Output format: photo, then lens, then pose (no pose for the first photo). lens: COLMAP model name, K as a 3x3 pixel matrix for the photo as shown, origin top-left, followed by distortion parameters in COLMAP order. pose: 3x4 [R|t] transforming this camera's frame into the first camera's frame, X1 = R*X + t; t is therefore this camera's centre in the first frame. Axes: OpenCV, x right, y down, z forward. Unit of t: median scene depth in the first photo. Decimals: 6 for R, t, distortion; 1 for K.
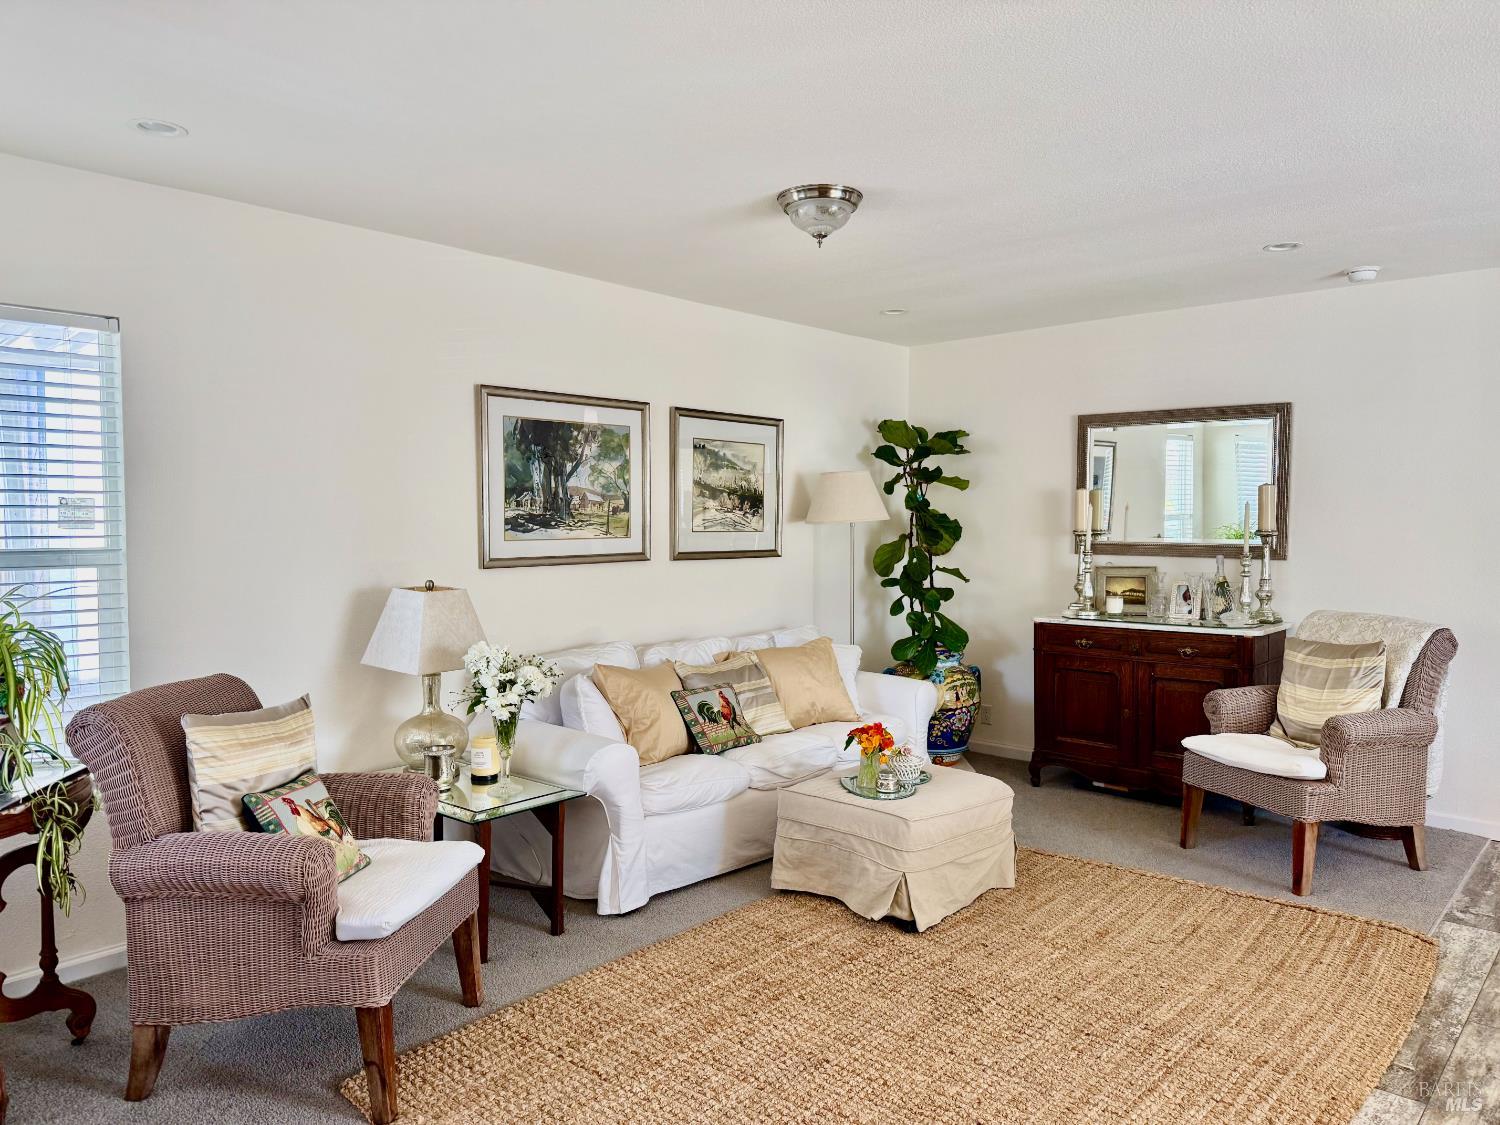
lens RADIAL K [[1049.9, 0, 751.8], [0, 1049.9, 567.3], [0, 0, 1]] dist [0.061325, -0.088572]
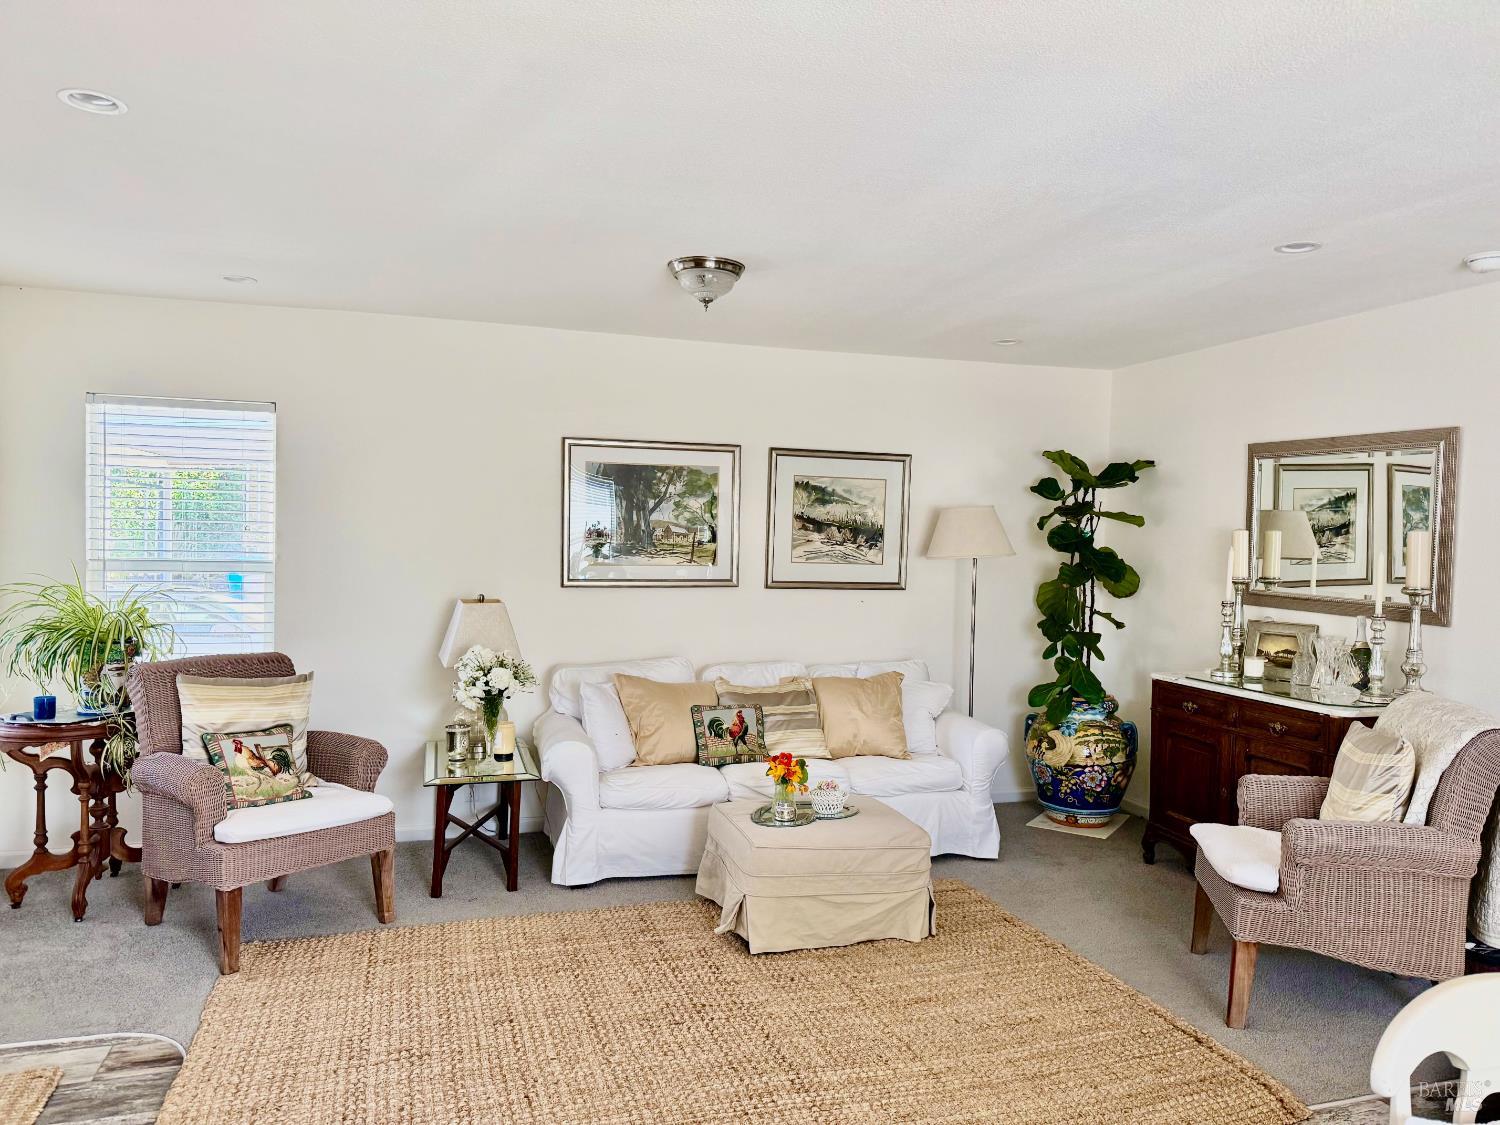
lens RADIAL K [[1061.6, 0, 758.3], [0, 1061.6, 561.0], [0, 0, 1]] dist [0.108557, -0.189963]
pose [[0.853430, 0.035042, -0.520028, 0.510829], [-0.047519, 0.998813, -0.010680, -0.023748], [0.519036, 0.033826, 0.854083, 0.060115]]
